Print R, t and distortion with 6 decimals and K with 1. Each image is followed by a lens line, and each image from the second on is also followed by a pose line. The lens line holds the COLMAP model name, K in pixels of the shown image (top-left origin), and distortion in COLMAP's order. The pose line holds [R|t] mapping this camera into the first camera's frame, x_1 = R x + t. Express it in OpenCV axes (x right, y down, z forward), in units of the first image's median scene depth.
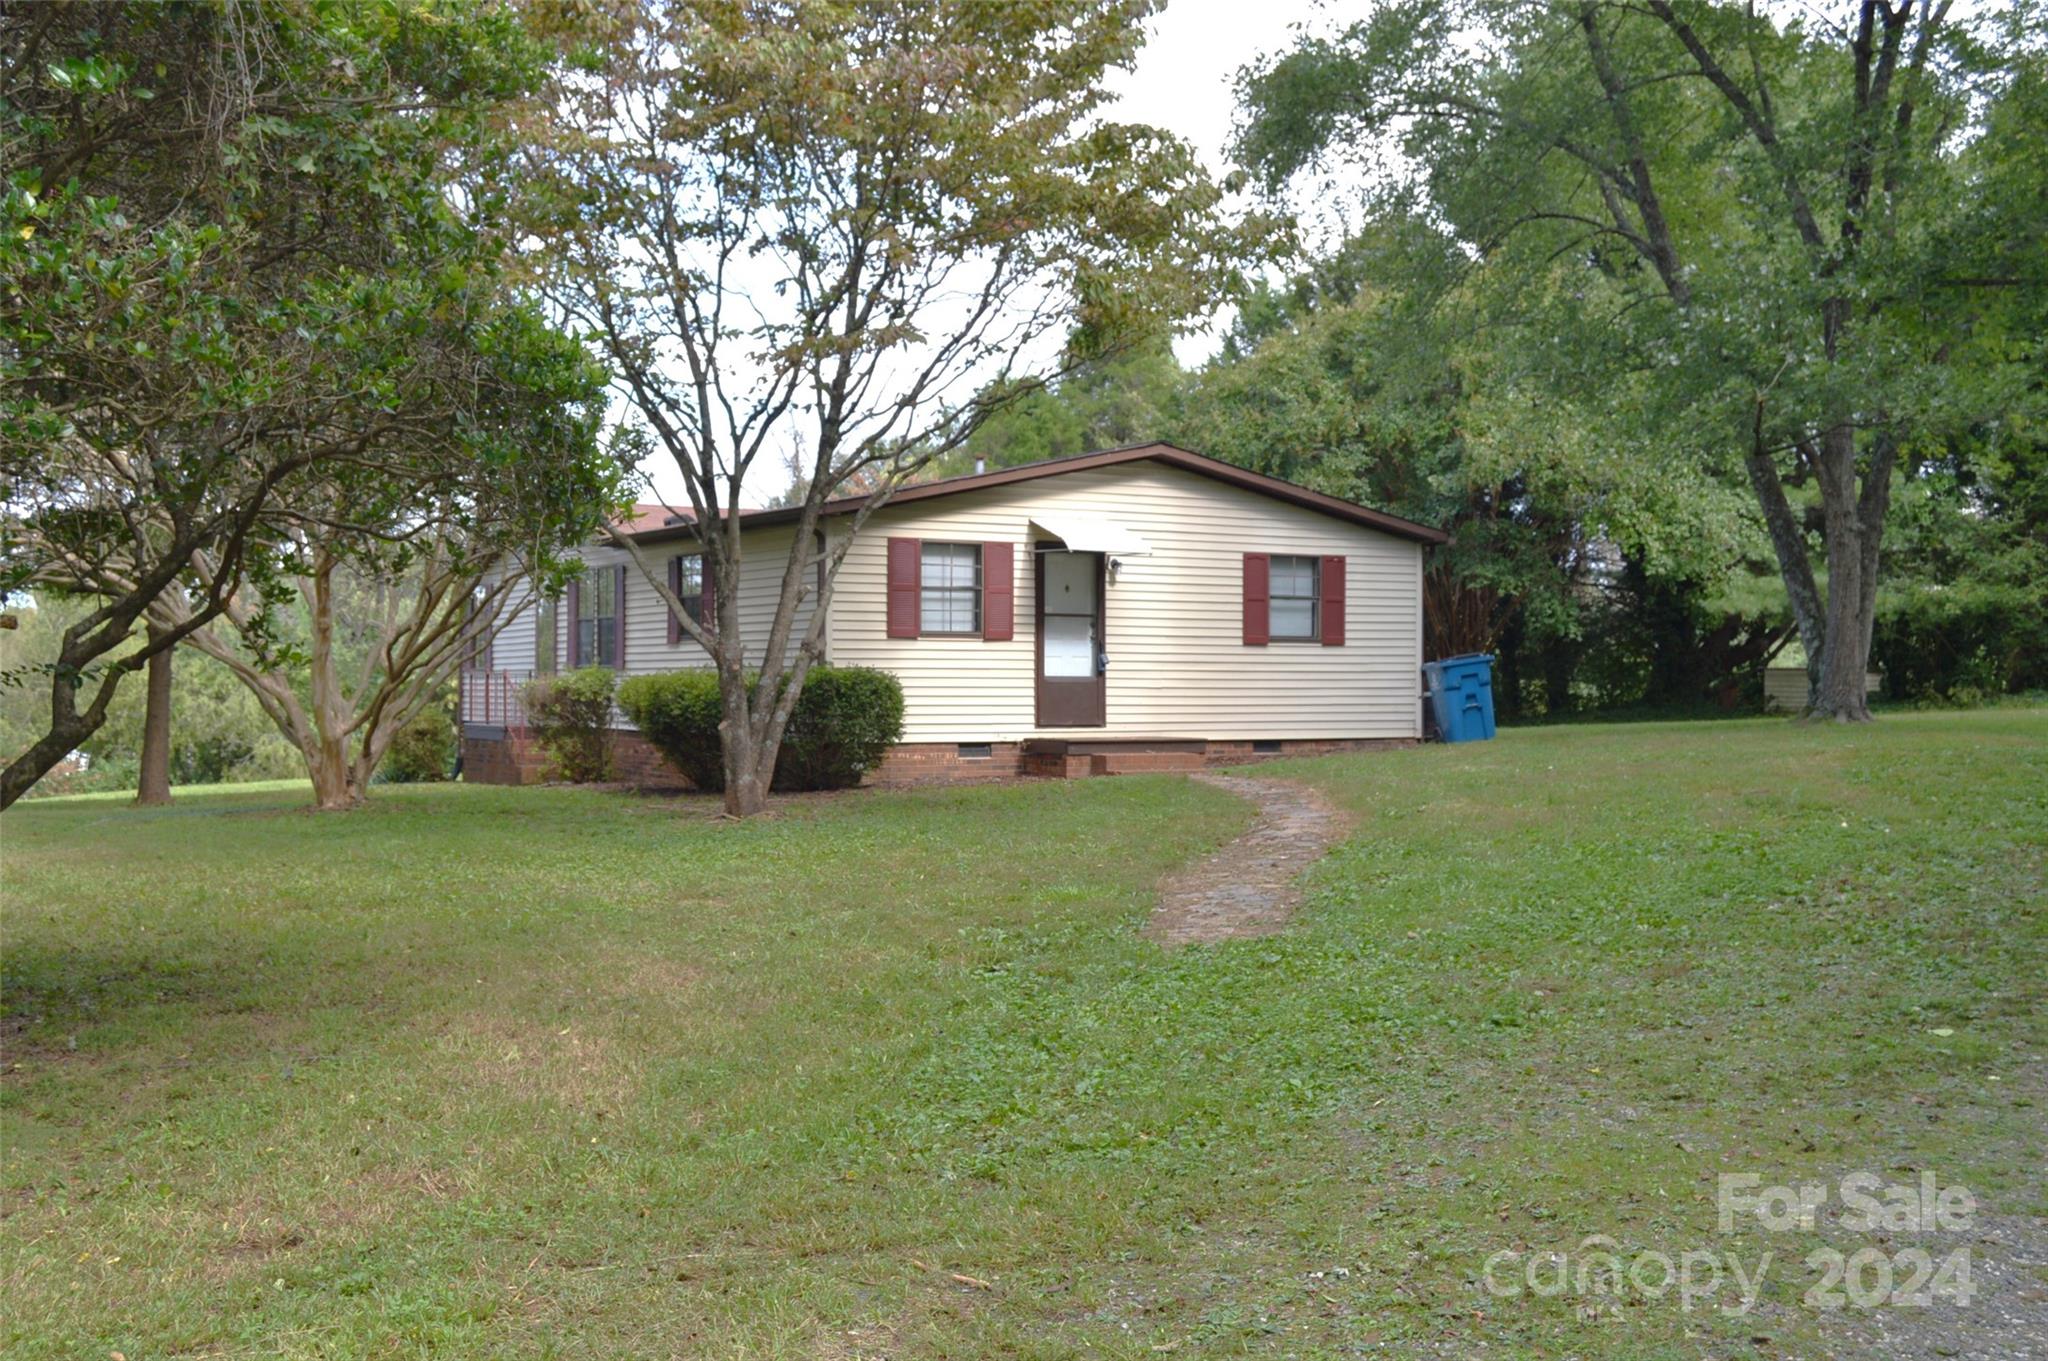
lens RADIAL K [[2273.3, 0, 1025.9], [0, 2273.3, 680.9], [0, 0, 1]] dist [-0.005292, 0.000000]
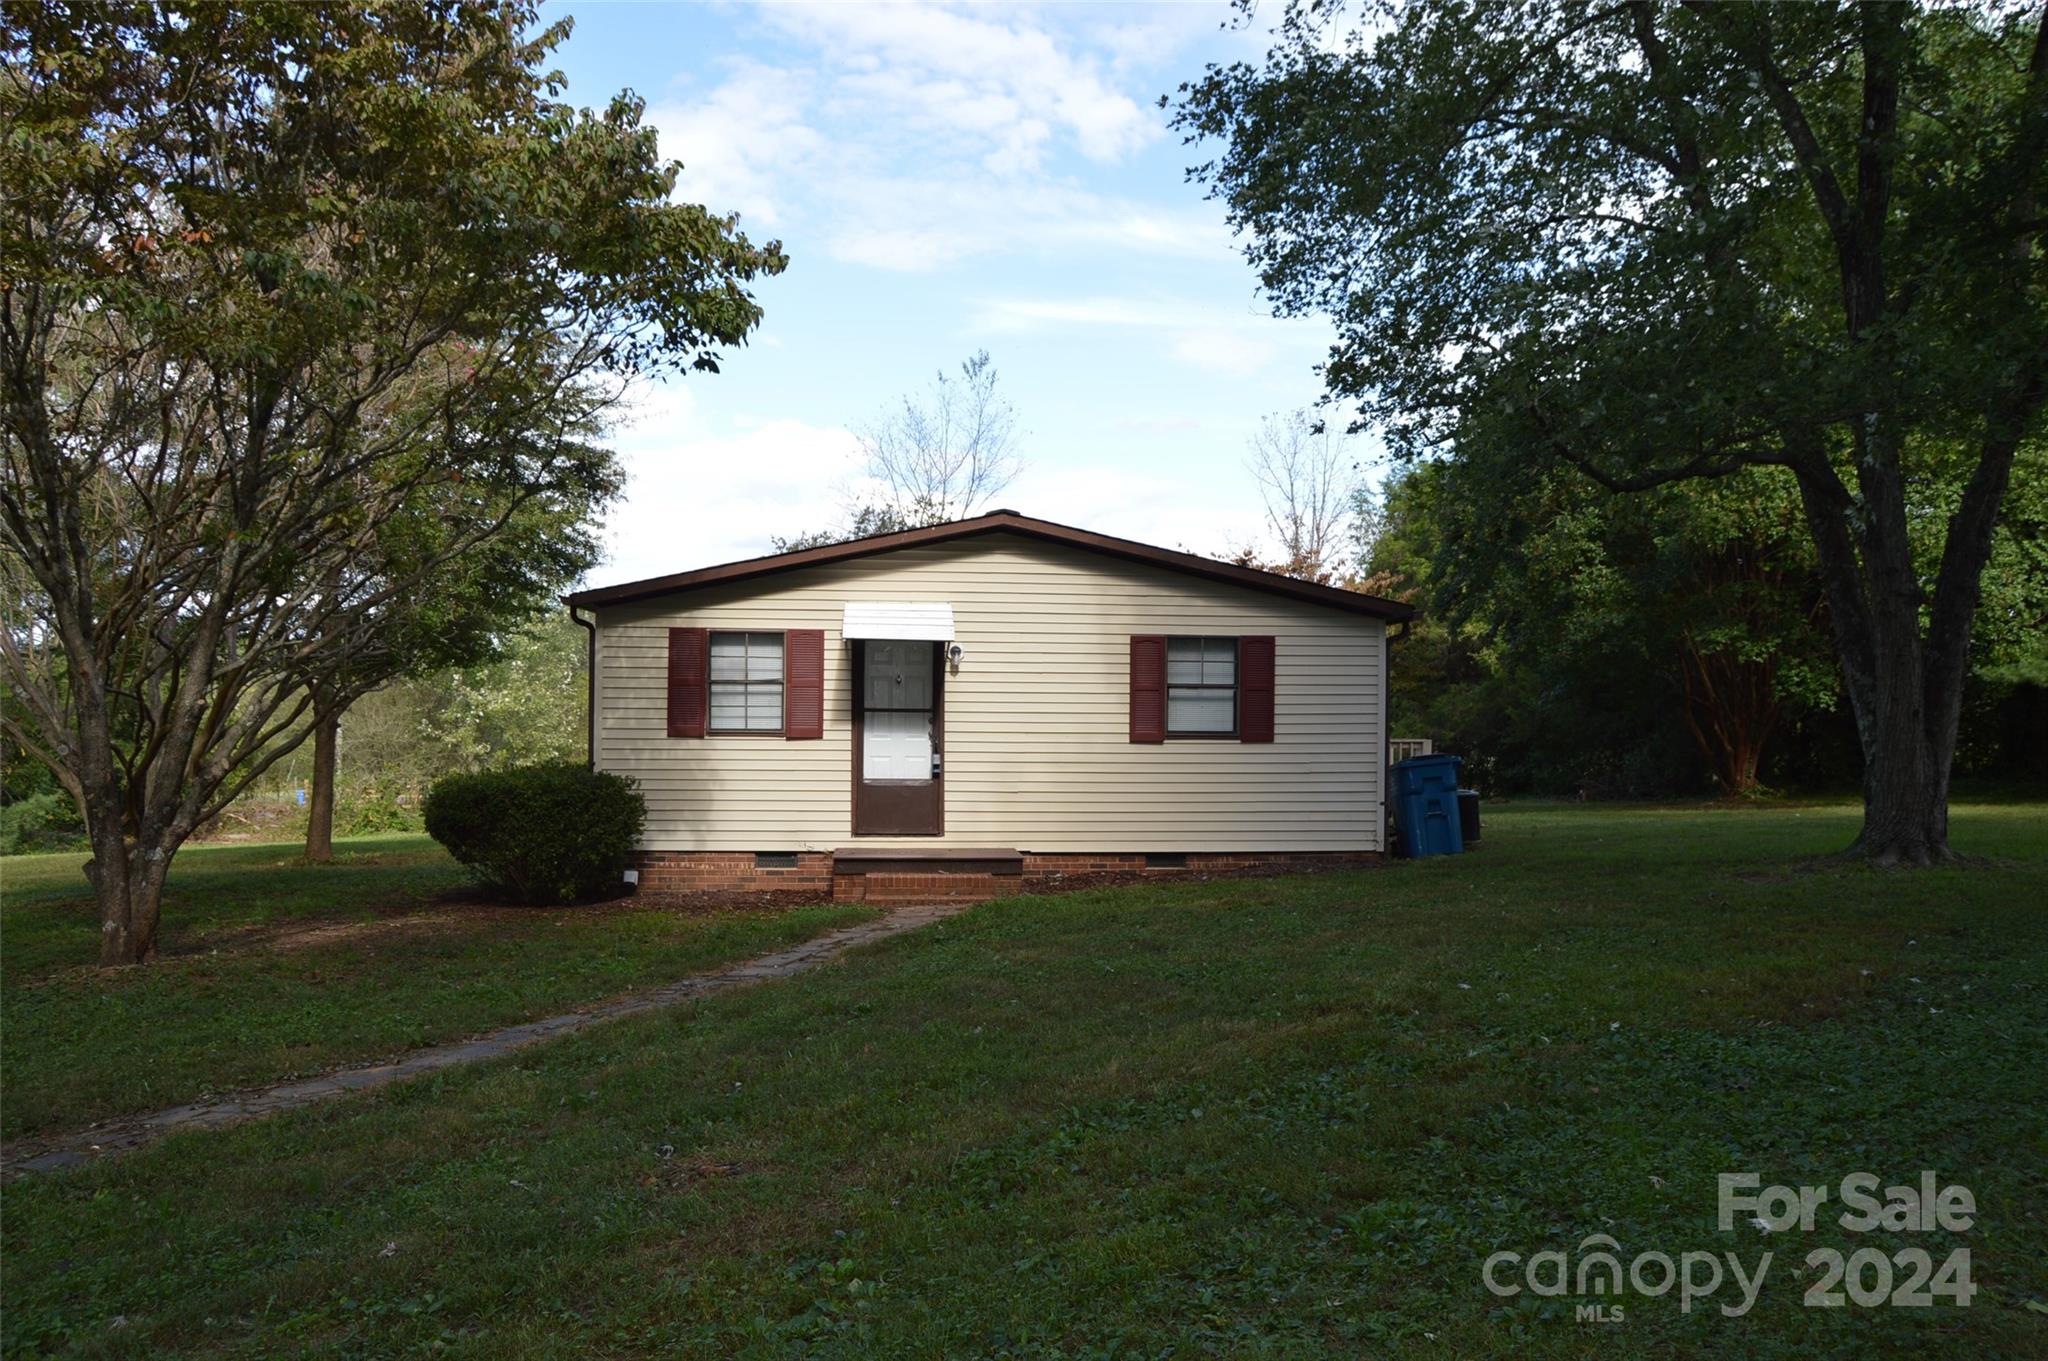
lens RADIAL K [[1609.0, 0, 1018.6], [0, 1609.0, 675.2], [0, 0, 1]] dist [-0.096757, 0.041018]
pose [[0.912159, -0.001232, -0.409835, 0.317171], [-0.004974, 0.999889, -0.014076, -0.033541], [0.409807, 0.014878, 0.912051, 0.442264]]
